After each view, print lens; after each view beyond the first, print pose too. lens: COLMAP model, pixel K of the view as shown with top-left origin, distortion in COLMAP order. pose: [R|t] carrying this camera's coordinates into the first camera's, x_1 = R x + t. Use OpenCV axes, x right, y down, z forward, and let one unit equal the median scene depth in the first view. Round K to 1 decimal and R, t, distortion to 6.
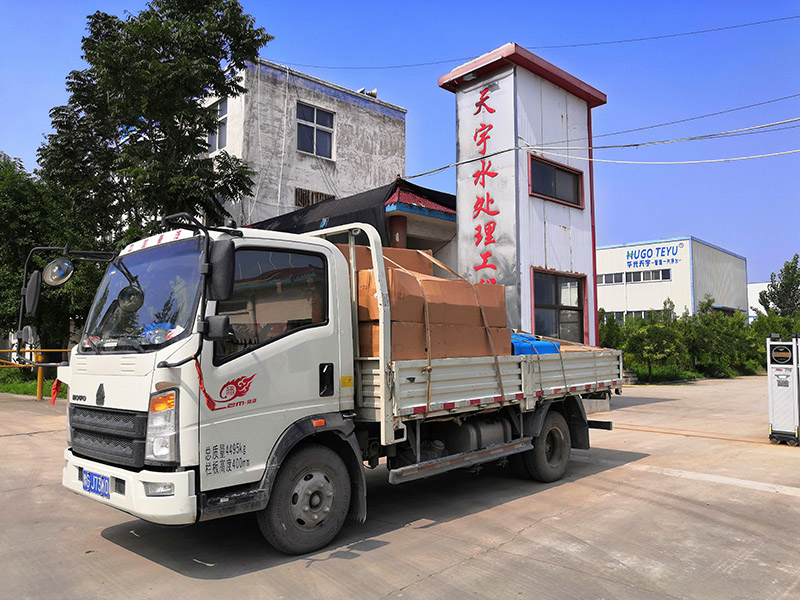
lens RADIAL K [[667.3, 0, 400.0], [0, 667.3, 300.0], [0, 0, 1]] dist [0.003141, -0.002432]
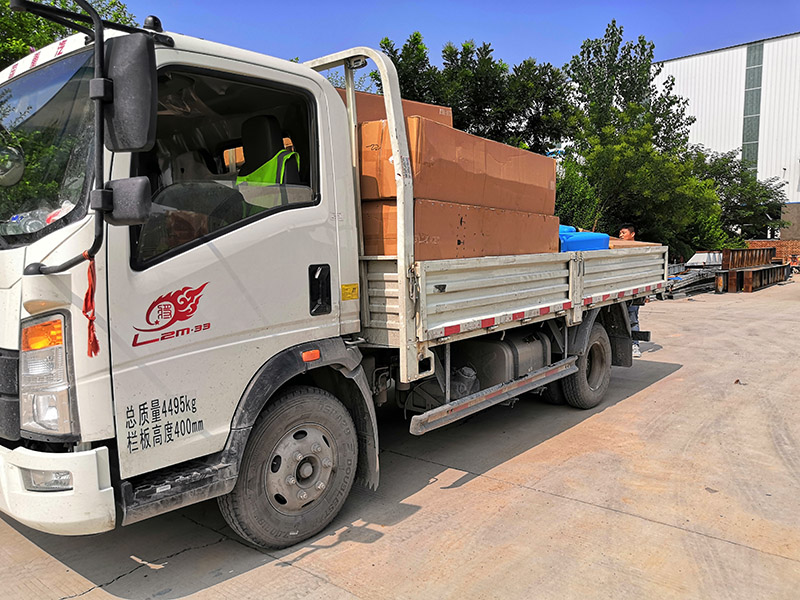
lens RADIAL K [[630.1, 0, 400.0], [0, 630.1, 300.0], [0, 0, 1]] dist [-0.000422, -0.000990]
pose [[0.997788, -0.009217, 0.065829, -0.071089], [-0.000957, 0.988244, 0.152879, 0.034509], [-0.066465, -0.152604, 0.986050, 0.377924]]
